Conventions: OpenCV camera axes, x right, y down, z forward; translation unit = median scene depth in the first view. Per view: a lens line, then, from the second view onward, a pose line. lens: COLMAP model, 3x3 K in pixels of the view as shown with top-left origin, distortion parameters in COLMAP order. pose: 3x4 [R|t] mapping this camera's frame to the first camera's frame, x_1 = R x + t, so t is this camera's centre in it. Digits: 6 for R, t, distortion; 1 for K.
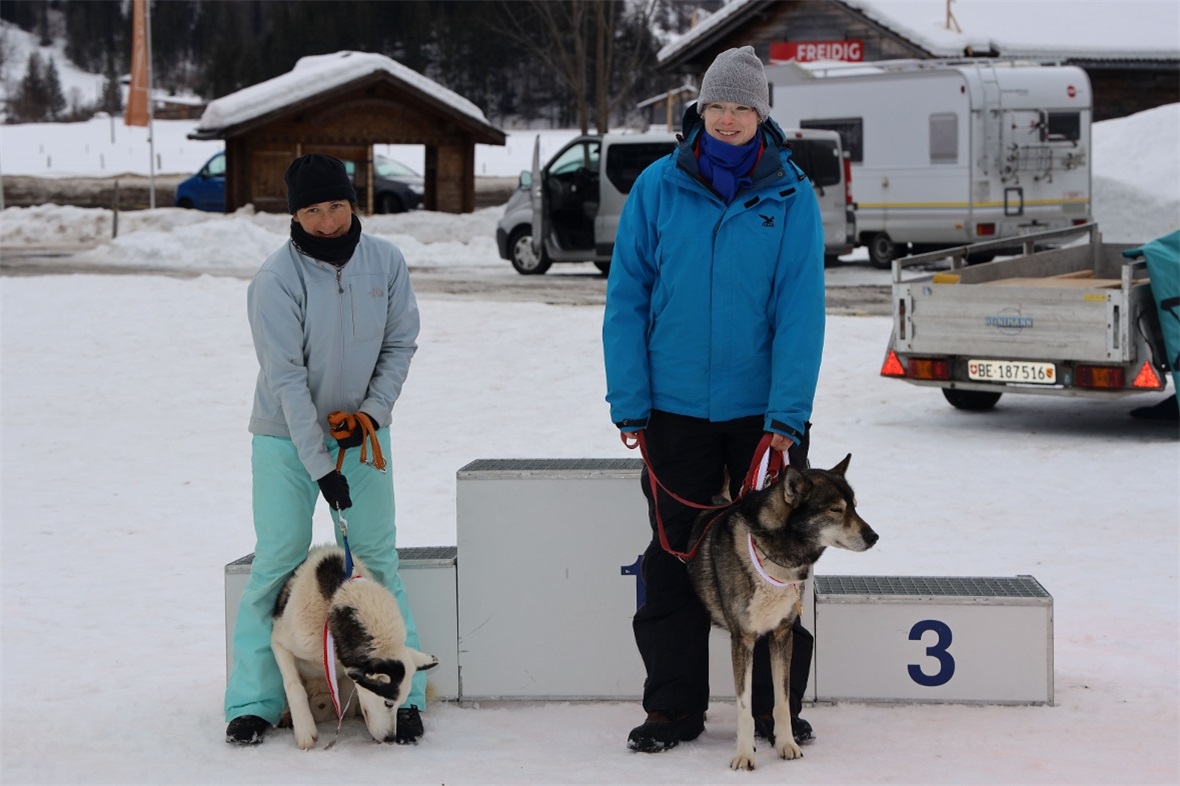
lens RADIAL K [[3729.1, 0, 585.5], [0, 3729.1, 351.8], [0, 0, 1]] dist [0.731358, 0.218078]
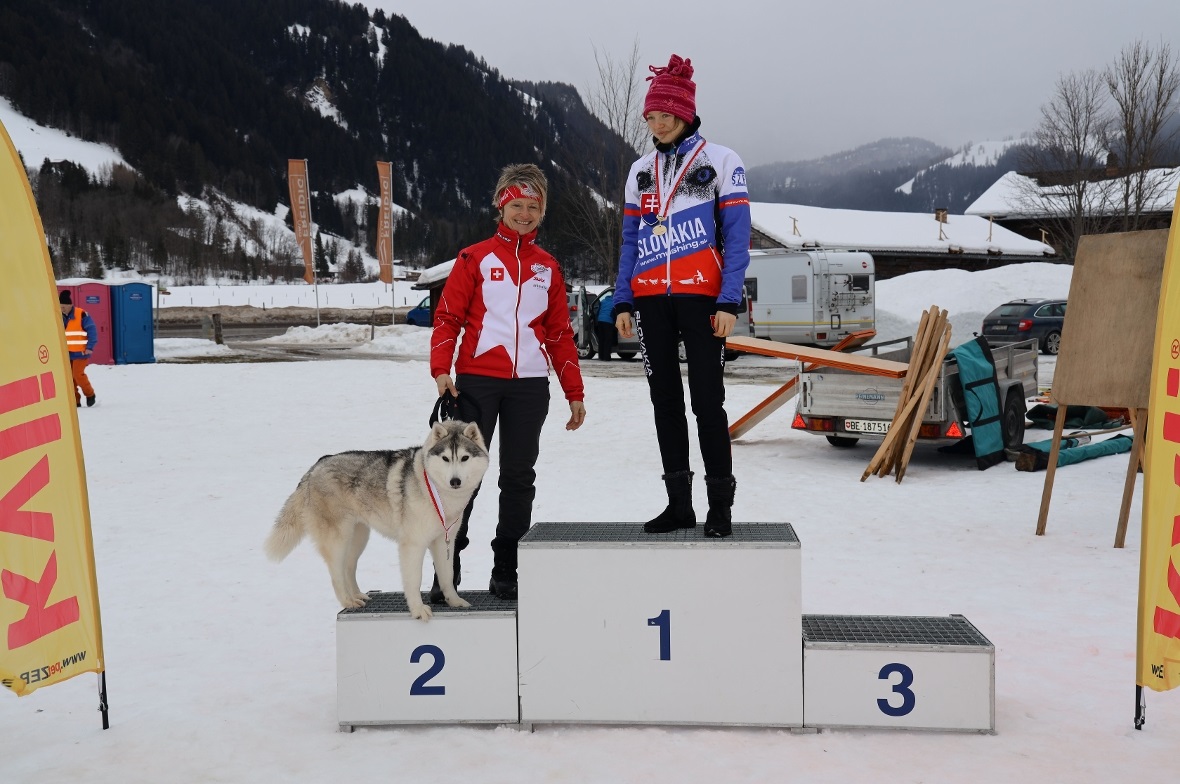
lens RADIAL K [[1361.9, 0, 577.3], [0, 1361.9, 364.2], [0, 0, 1]] dist [0.088883, 0.029703]
pose [[0.999740, 0.002183, -0.022692, -0.002186], [-0.002292, 0.999986, -0.004775, -0.014037], [0.022682, 0.004826, 0.999731, 0.289516]]
